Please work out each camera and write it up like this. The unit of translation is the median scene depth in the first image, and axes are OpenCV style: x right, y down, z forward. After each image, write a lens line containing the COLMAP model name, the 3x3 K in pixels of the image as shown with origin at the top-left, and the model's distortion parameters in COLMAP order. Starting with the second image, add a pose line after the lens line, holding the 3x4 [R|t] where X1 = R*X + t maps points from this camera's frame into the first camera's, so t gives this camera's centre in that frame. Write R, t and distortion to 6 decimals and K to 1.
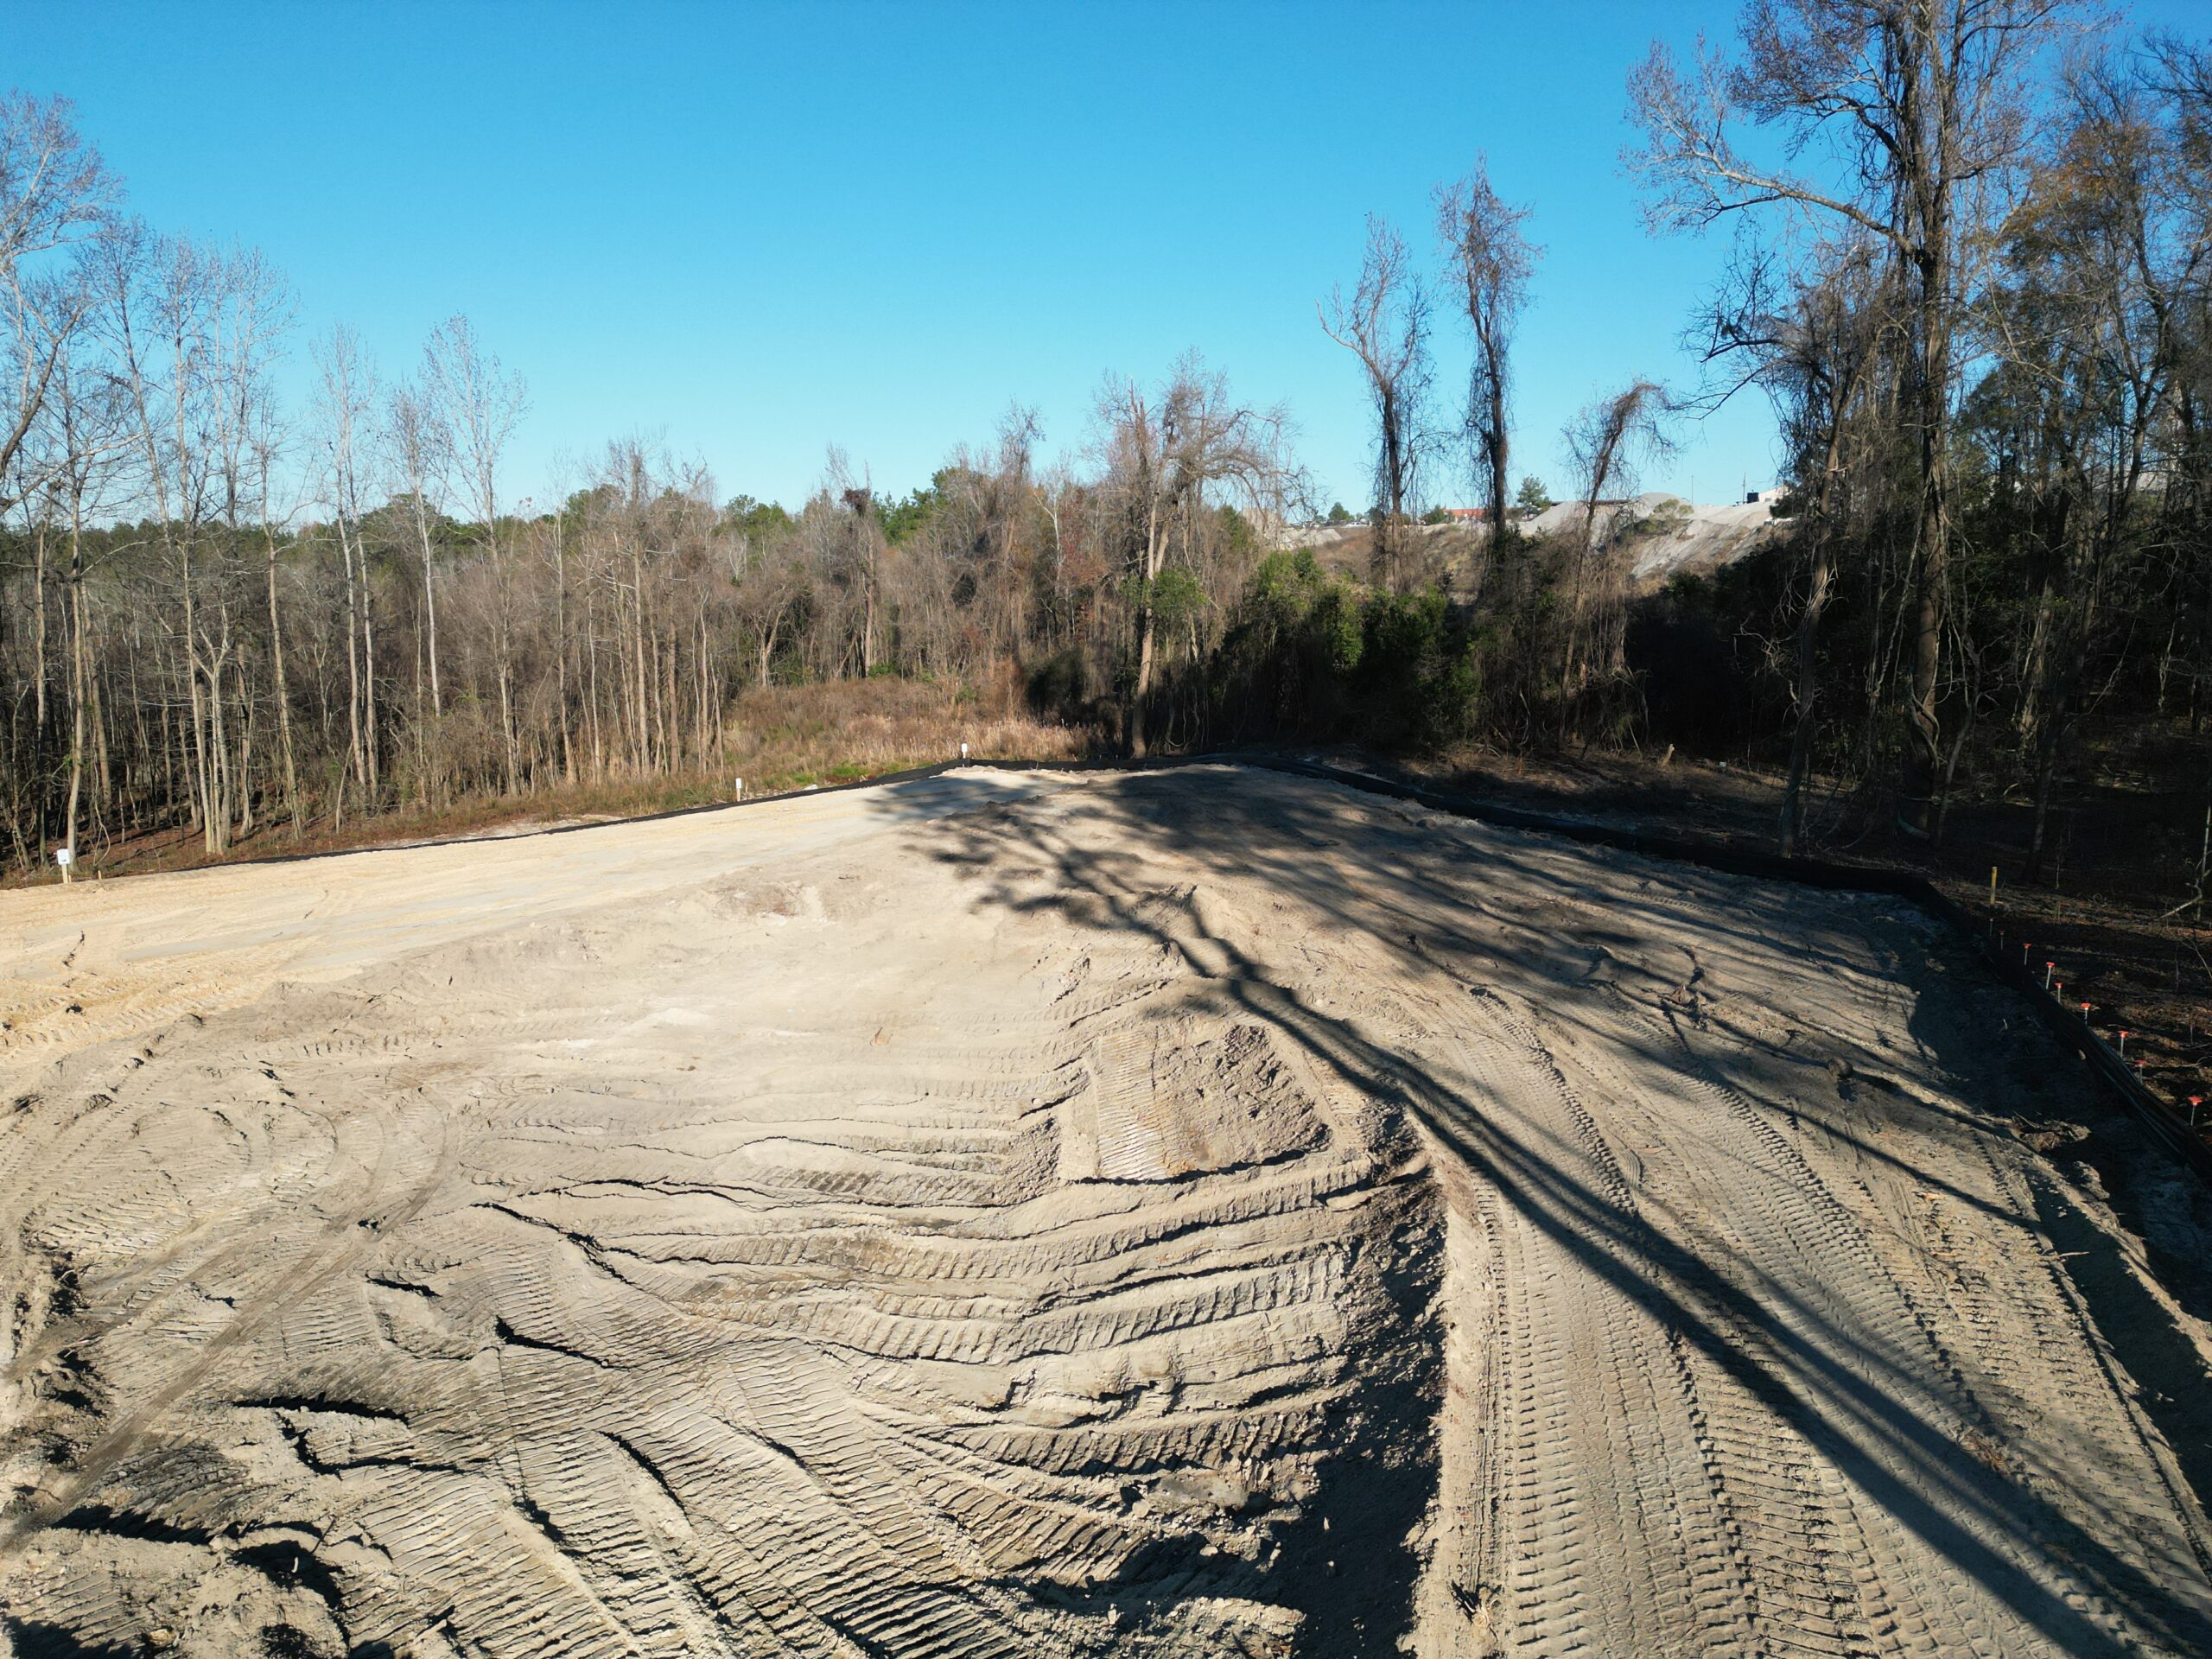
lens RADIAL K [[1554.1, 0, 1093.5], [0, 1554.1, 842.5], [0, 0, 1]] dist [0.066618, -0.050087]
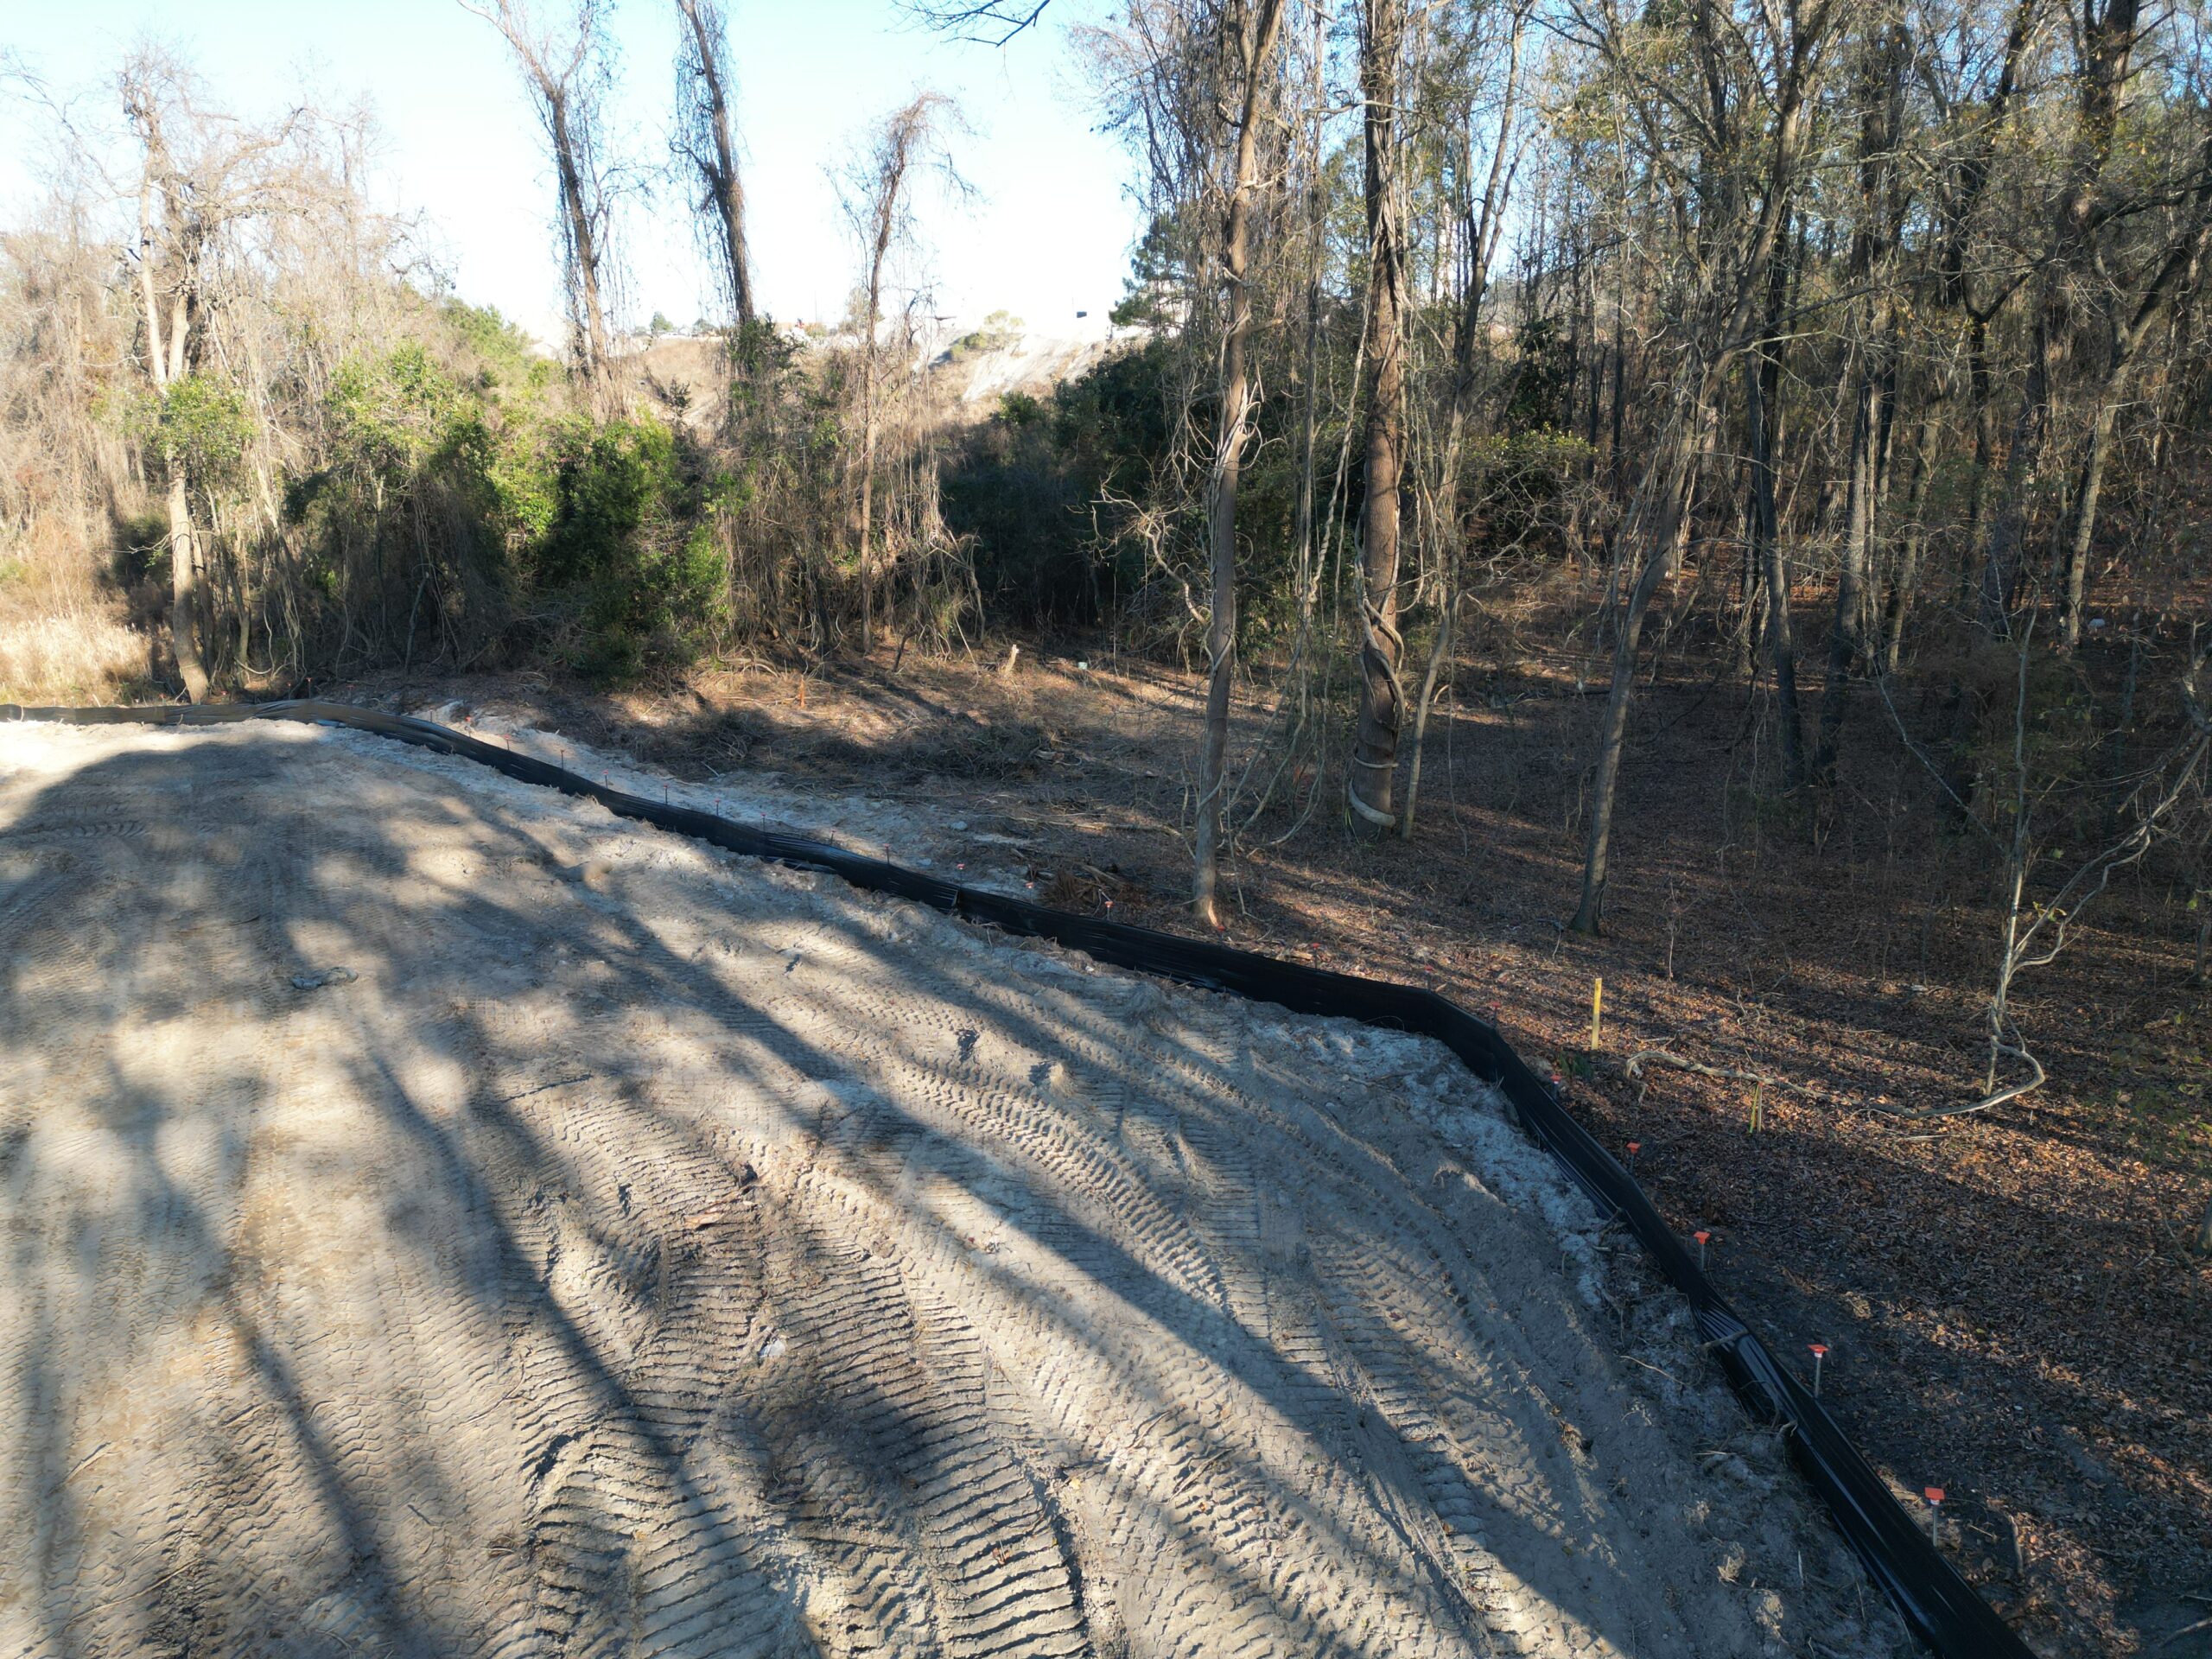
lens RADIAL K [[1554.1, 0, 1106.2], [0, 1554.1, 840.2], [0, 0, 1]] dist [0.066618, -0.050087]
pose [[0.919181, -0.108510, 0.378592, 0.129404], [0.067583, 0.990494, 0.119805, -0.055003], [-0.387993, -0.084536, 0.917777, 0.327735]]
